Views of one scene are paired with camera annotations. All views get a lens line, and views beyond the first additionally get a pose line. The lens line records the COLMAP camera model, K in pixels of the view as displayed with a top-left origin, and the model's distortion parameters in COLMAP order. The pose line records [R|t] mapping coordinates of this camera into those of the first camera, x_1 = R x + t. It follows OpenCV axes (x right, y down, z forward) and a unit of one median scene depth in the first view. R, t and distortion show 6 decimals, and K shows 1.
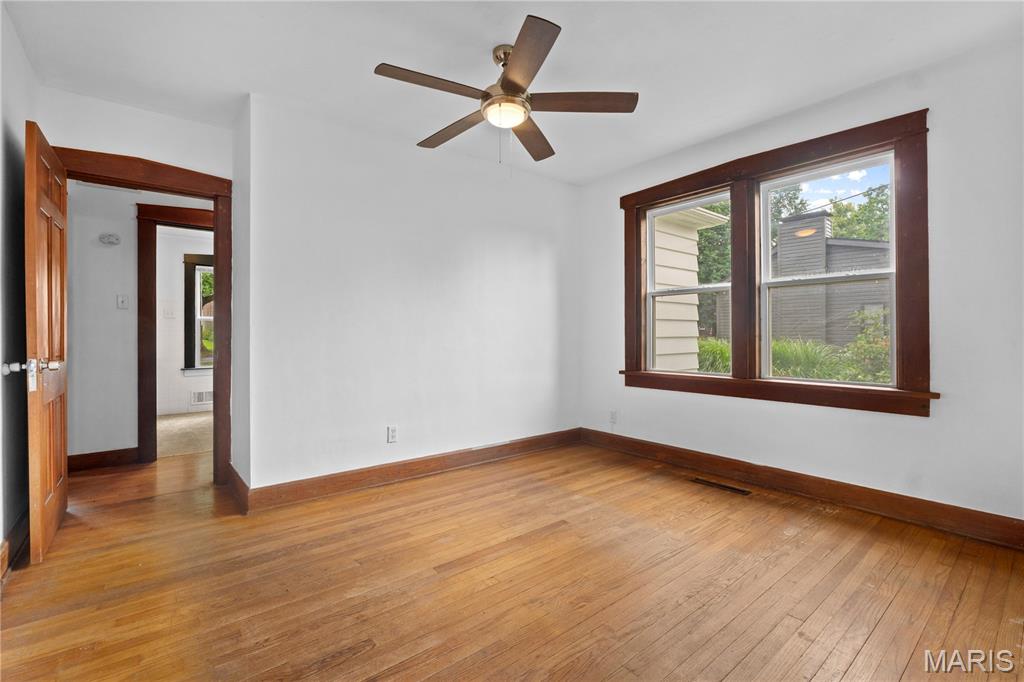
lens RADIAL K [[443.9, 0, 512.0], [0, 443.9, 341.0], [0, 0, 1]] dist [-0.000884, -0.000105]
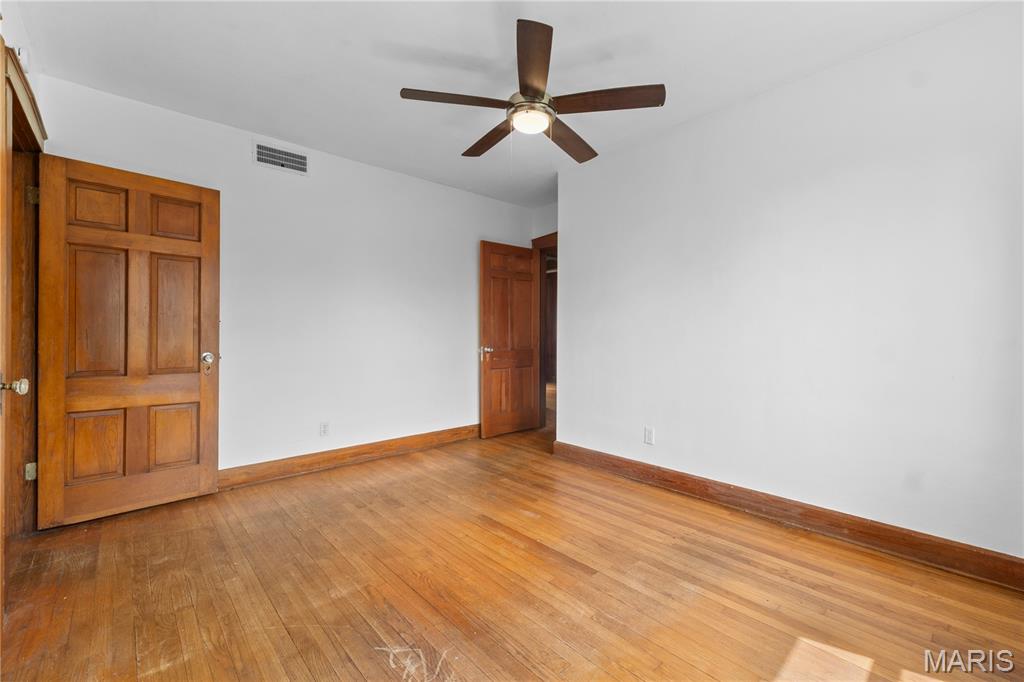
lens RADIAL K [[429.7, 0, 510.6], [0, 429.7, 335.3], [0, 0, 1]] dist [-0.001006, -0.000359]
pose [[0.055275, 0.000264, -0.998471, 0.811128], [-0.014566, 0.999894, -0.000542, -0.014161], [0.998365, 0.014573, 0.055273, 0.743458]]
